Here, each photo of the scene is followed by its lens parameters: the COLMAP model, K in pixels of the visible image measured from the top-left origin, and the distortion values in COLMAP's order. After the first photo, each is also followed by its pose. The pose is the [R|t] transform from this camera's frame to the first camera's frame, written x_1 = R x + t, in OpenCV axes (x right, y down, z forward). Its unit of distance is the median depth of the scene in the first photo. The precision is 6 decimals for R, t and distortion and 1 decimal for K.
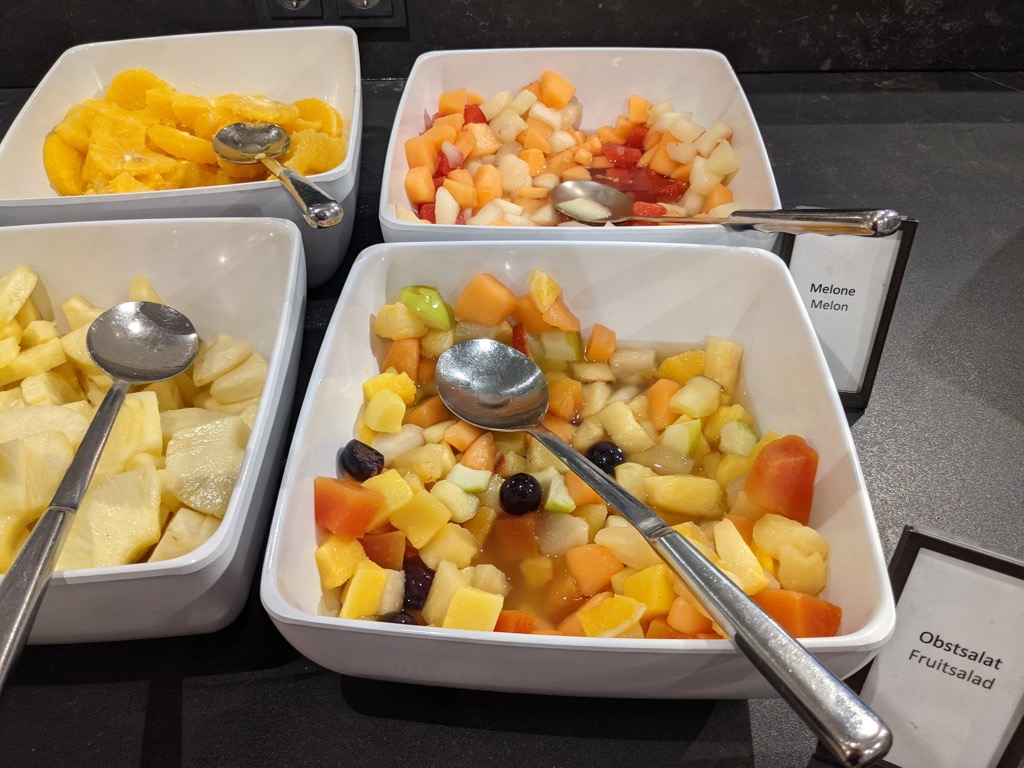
lens RADIAL K [[799.3, 0, 512.0], [0, 799.3, 384.0], [0, 0, 1]] dist [0.003180, -0.012406]
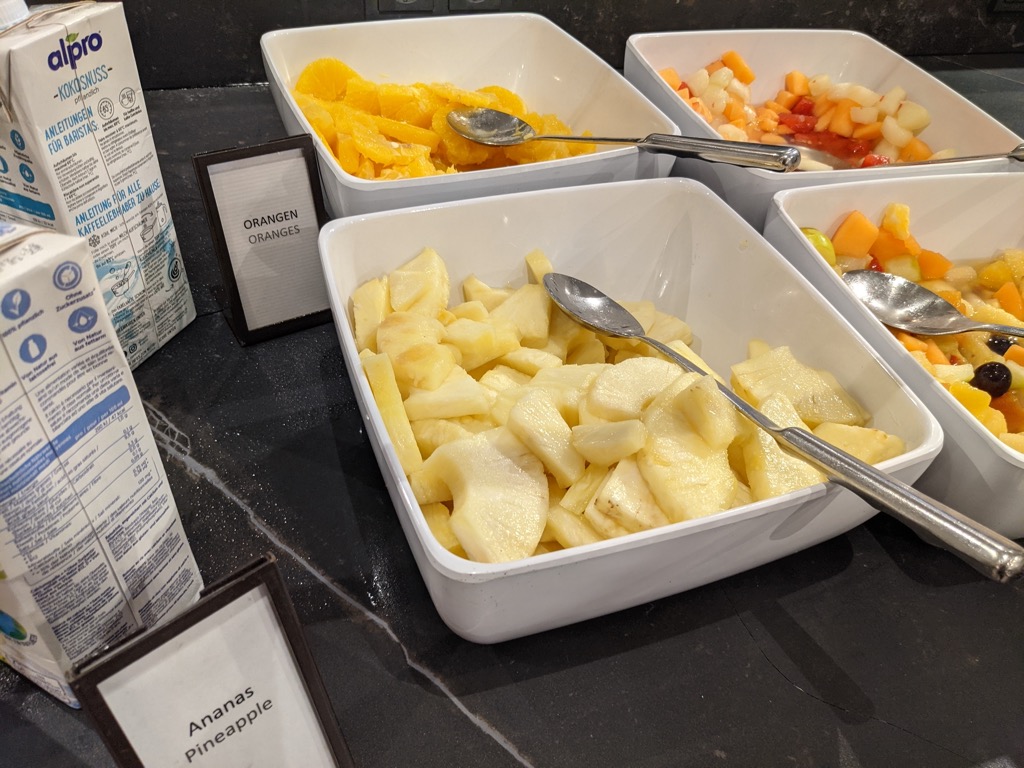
lens RADIAL K [[812.5, 0, 512.0], [0, 812.5, 384.0], [0, 0, 1]] dist [-0.006447, 0.005993]
pose [[0.926841, -0.153840, 0.342491, -0.670078], [0.168431, 0.985627, -0.013081, 0.025620], [-0.335556, 0.069810, 0.939430, 0.077490]]
